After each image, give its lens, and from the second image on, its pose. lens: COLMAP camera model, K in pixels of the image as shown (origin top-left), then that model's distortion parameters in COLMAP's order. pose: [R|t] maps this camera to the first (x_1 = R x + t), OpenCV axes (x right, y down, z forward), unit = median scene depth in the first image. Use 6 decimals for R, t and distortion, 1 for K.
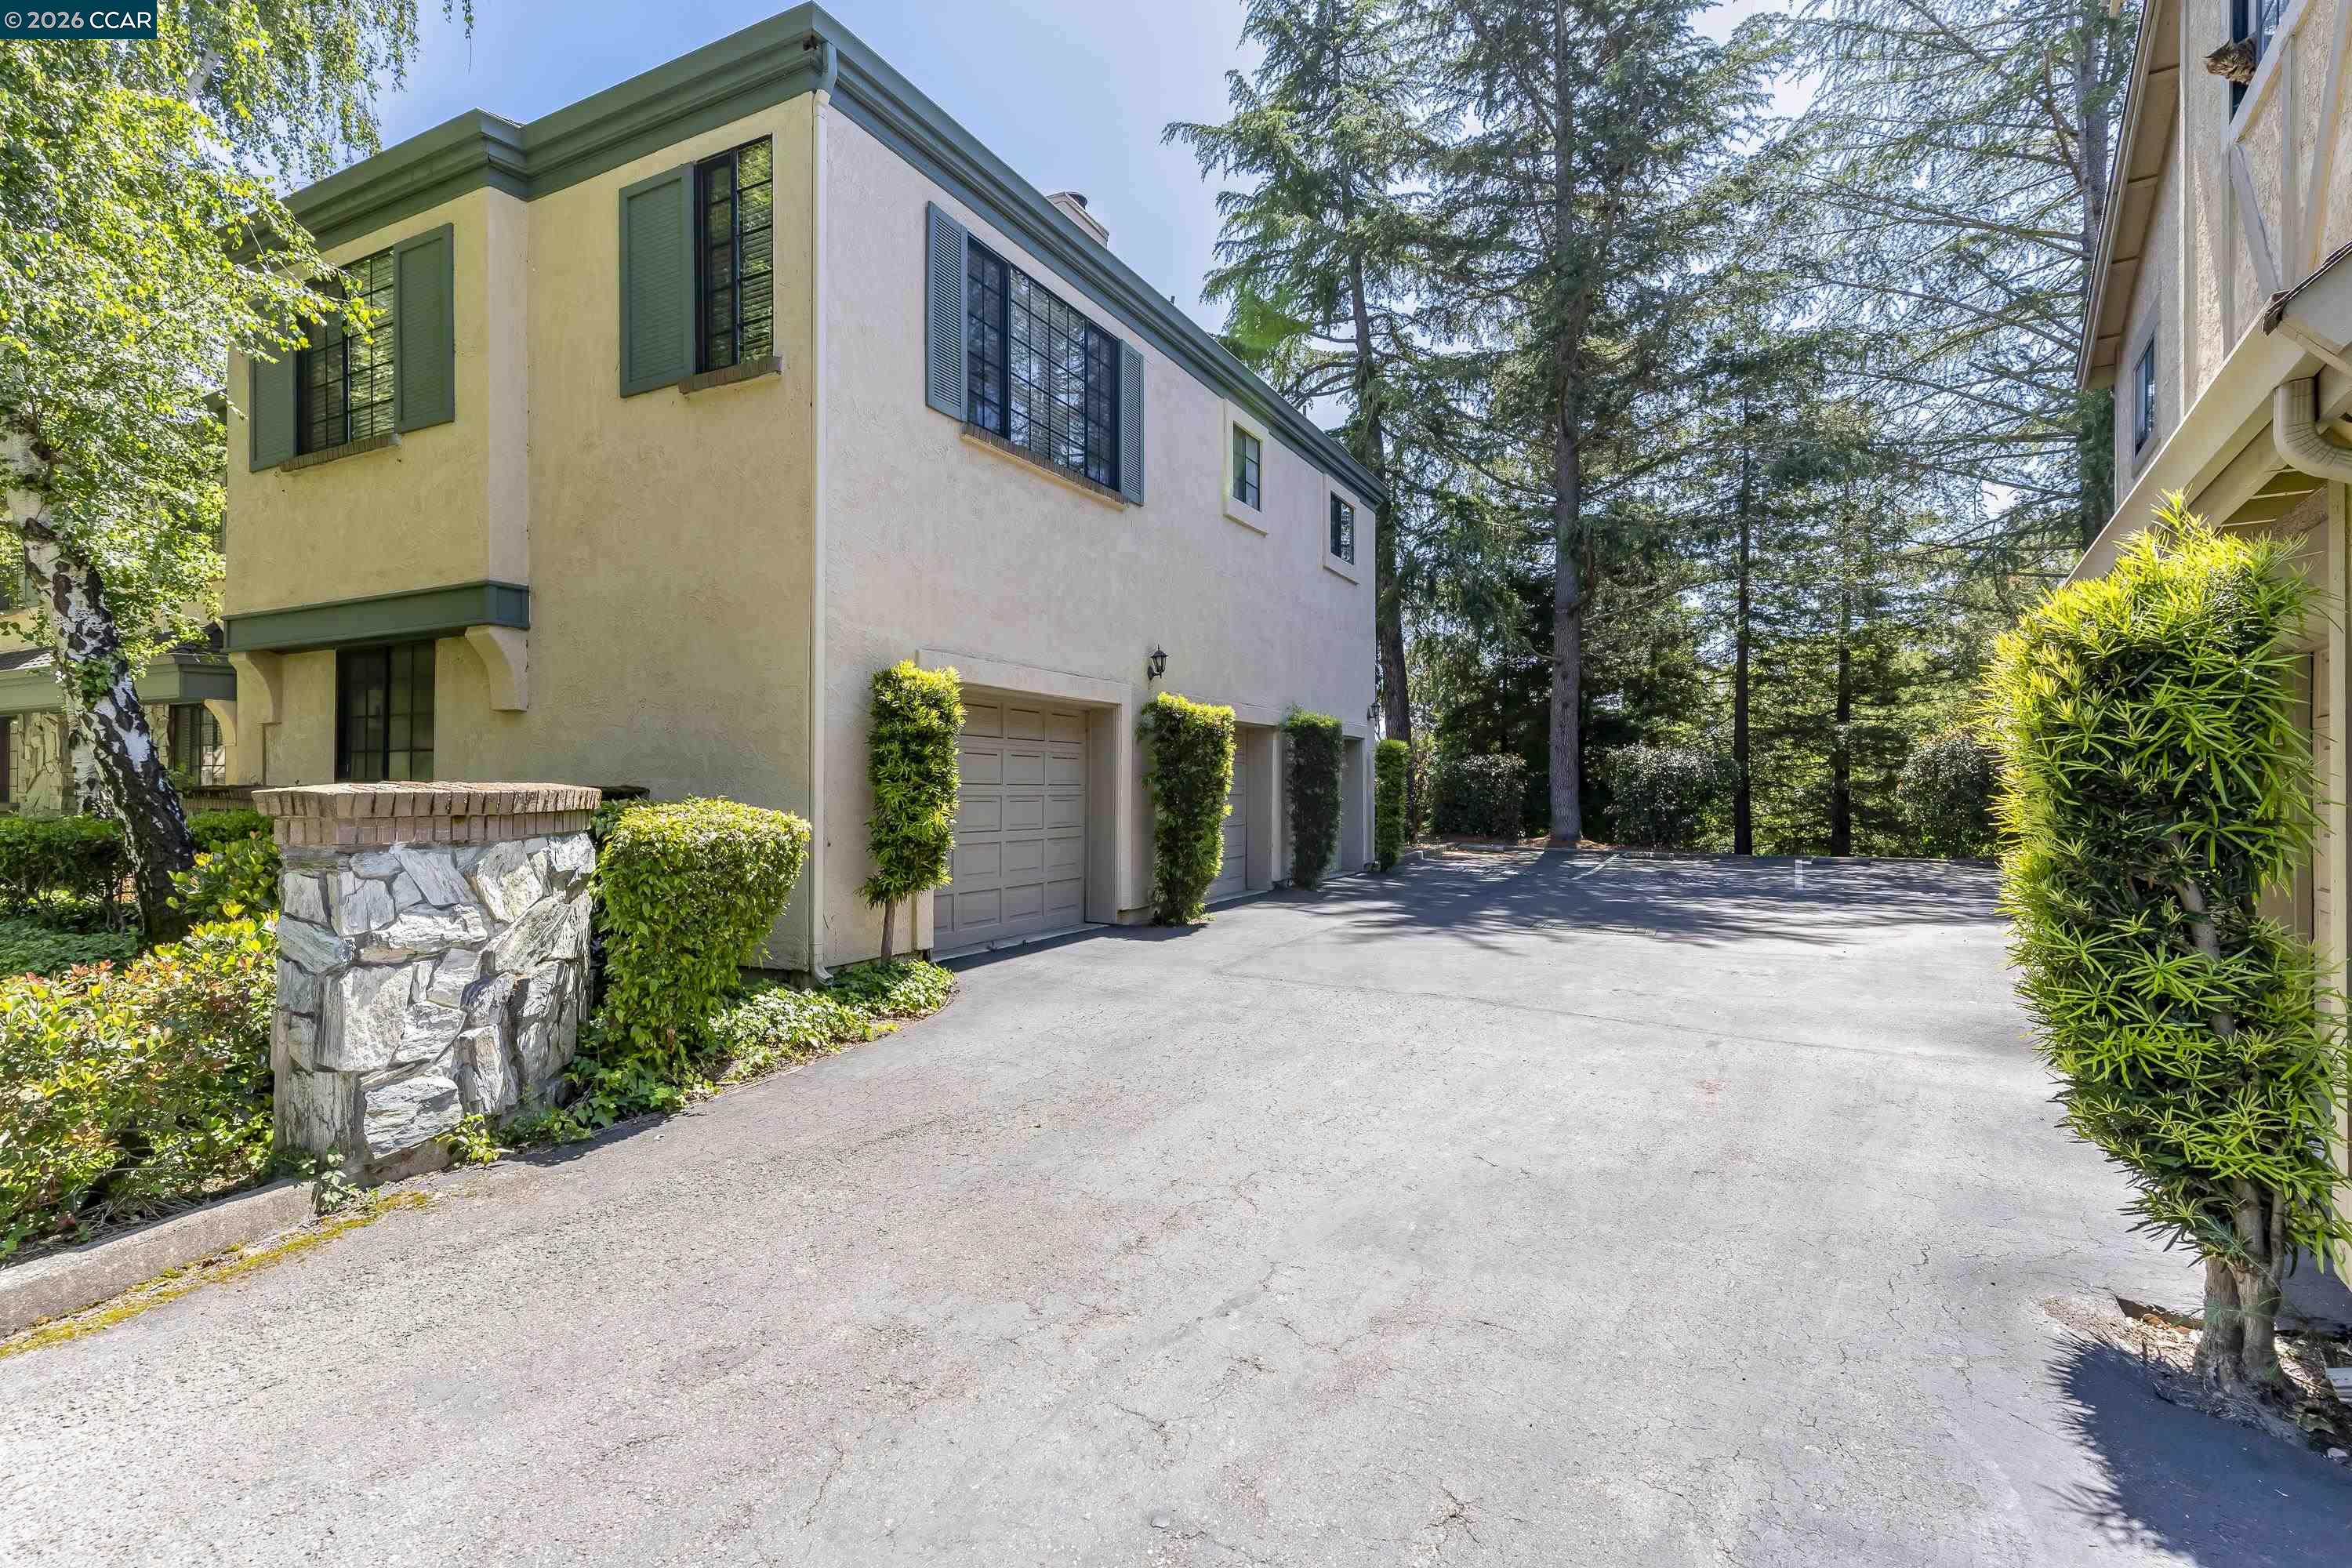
lens RADIAL K [[1201.1, 0, 1176.0], [0, 1201.1, 784.0], [0, 0, 1]] dist [-0.002705, 0.000109]
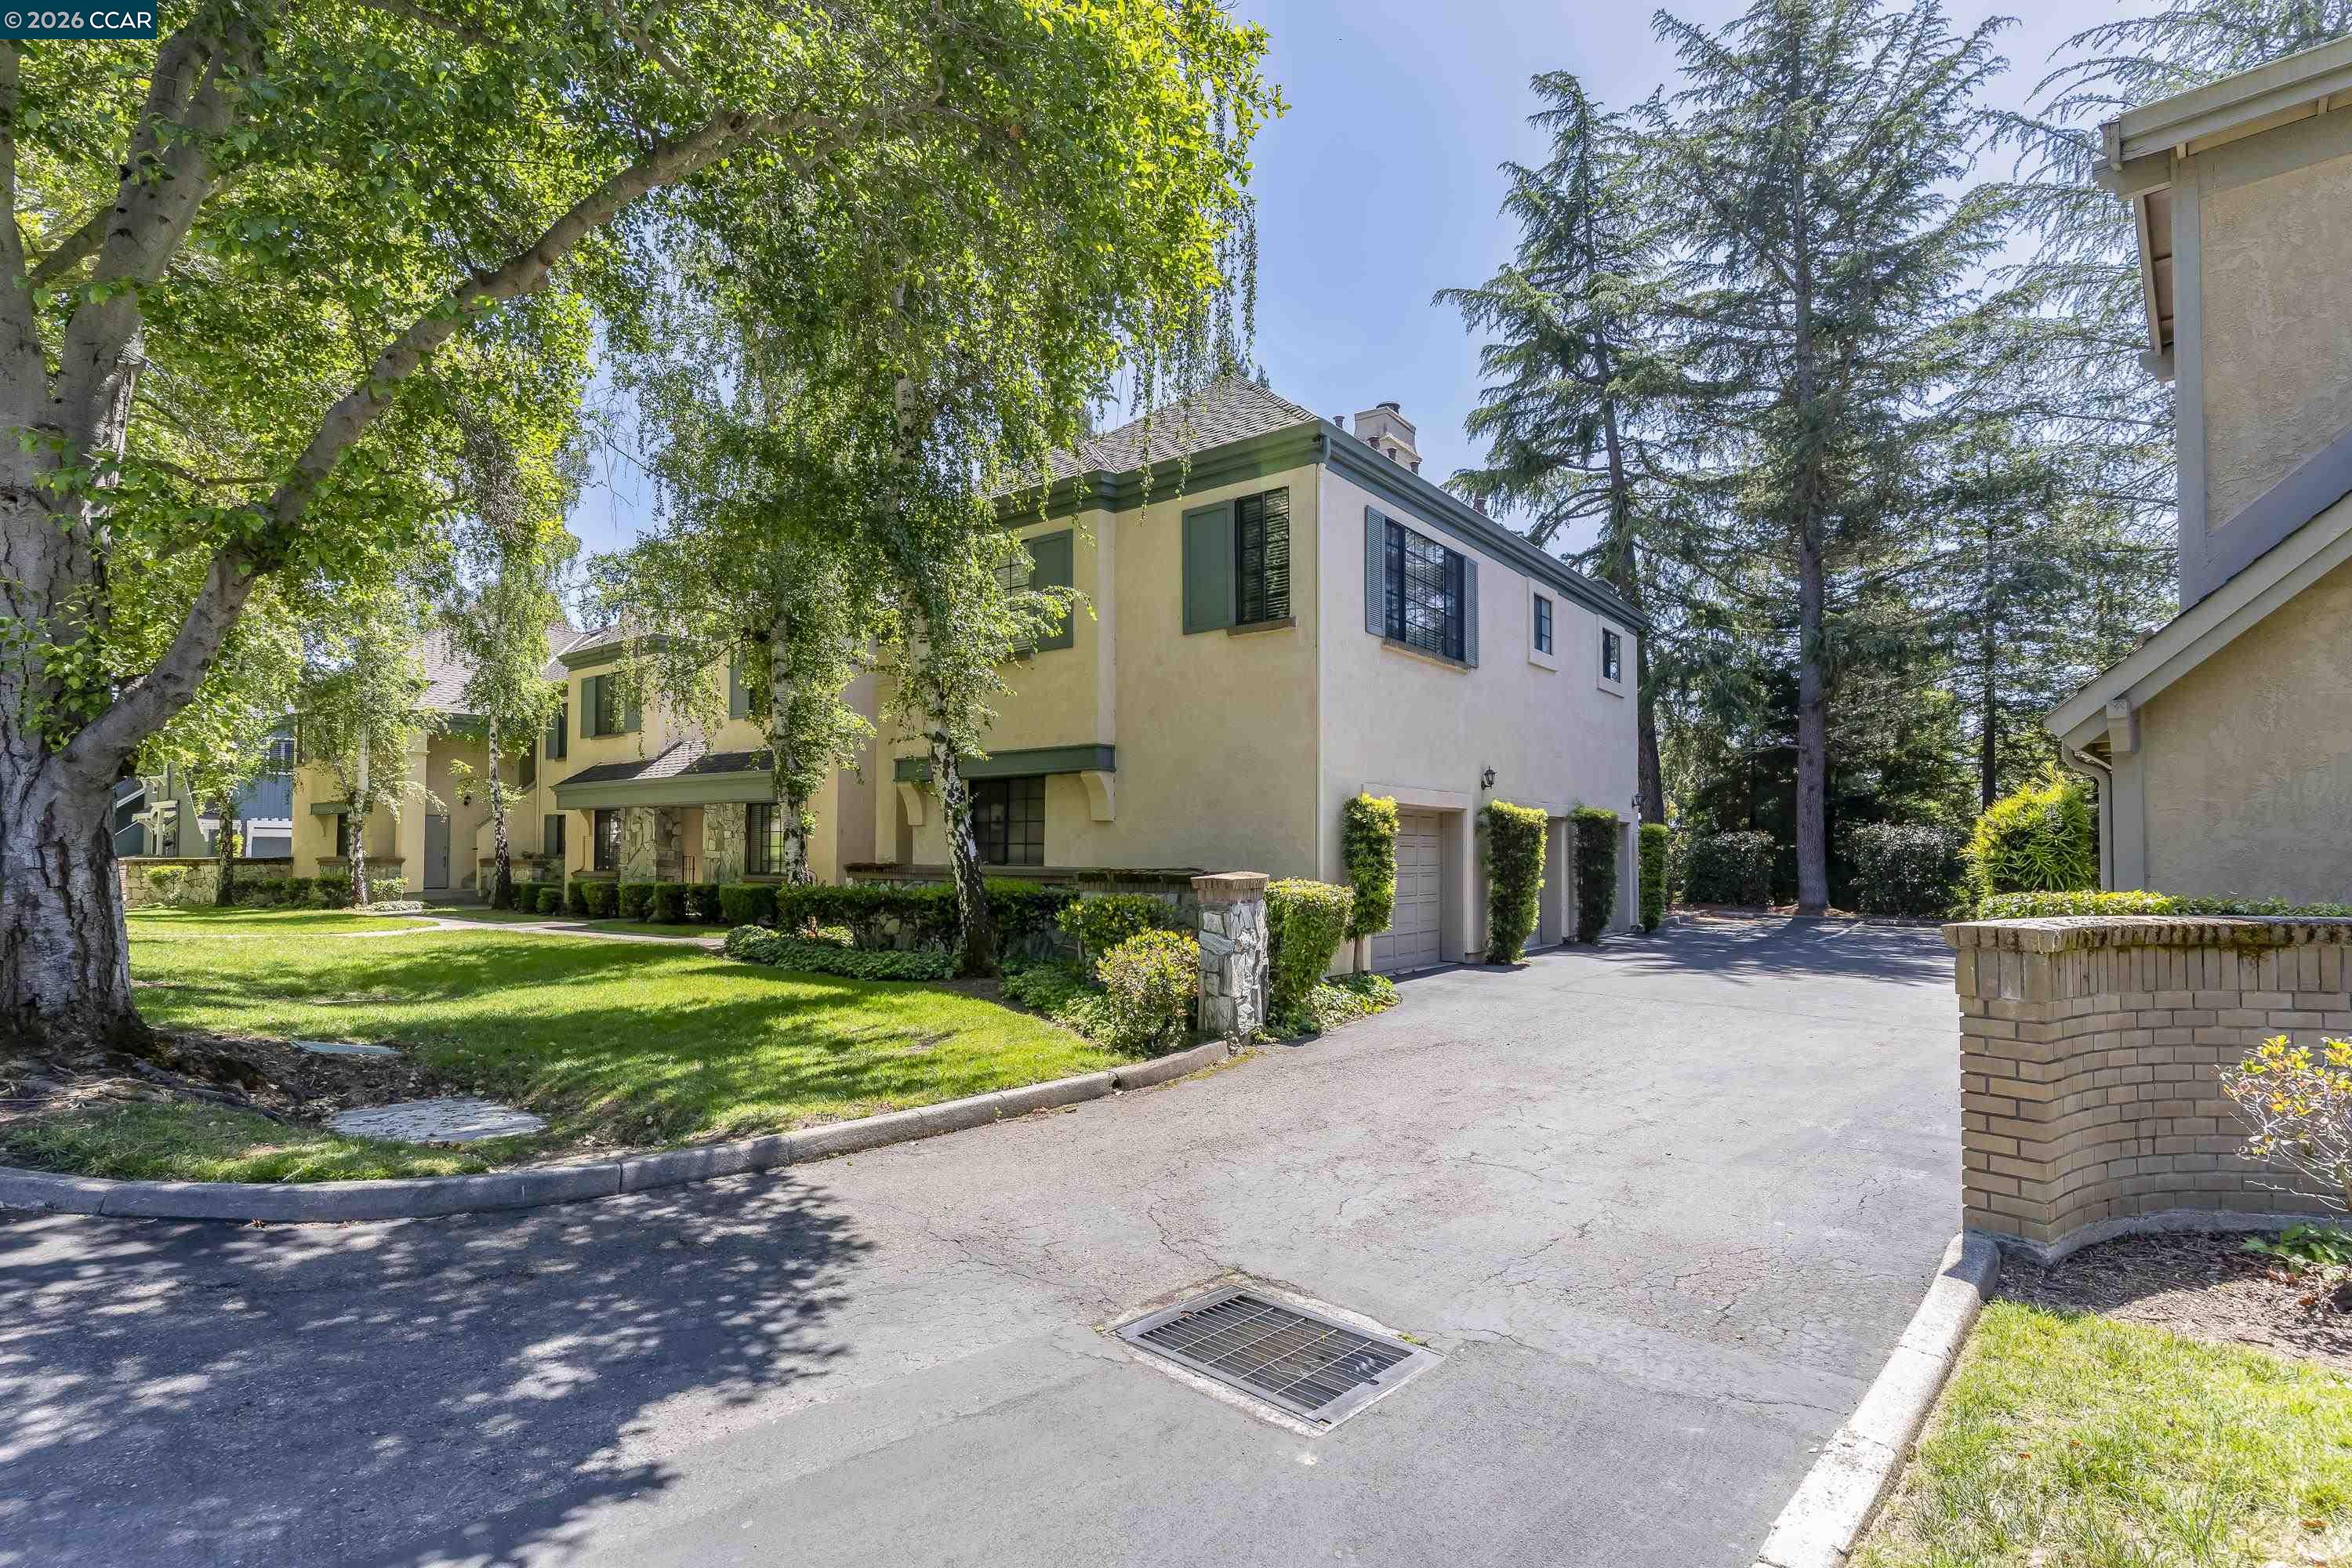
lens RADIAL K [[1147.4, 0, 1186.6], [0, 1147.4, 823.6], [0, 0, 1]] dist [-0.001833, -0.001194]
pose [[0.981750, -0.004201, -0.190132, -0.081637], [-0.000474, 0.999699, -0.024536, -0.010832], [0.190178, 0.024179, 0.981452, -0.291817]]
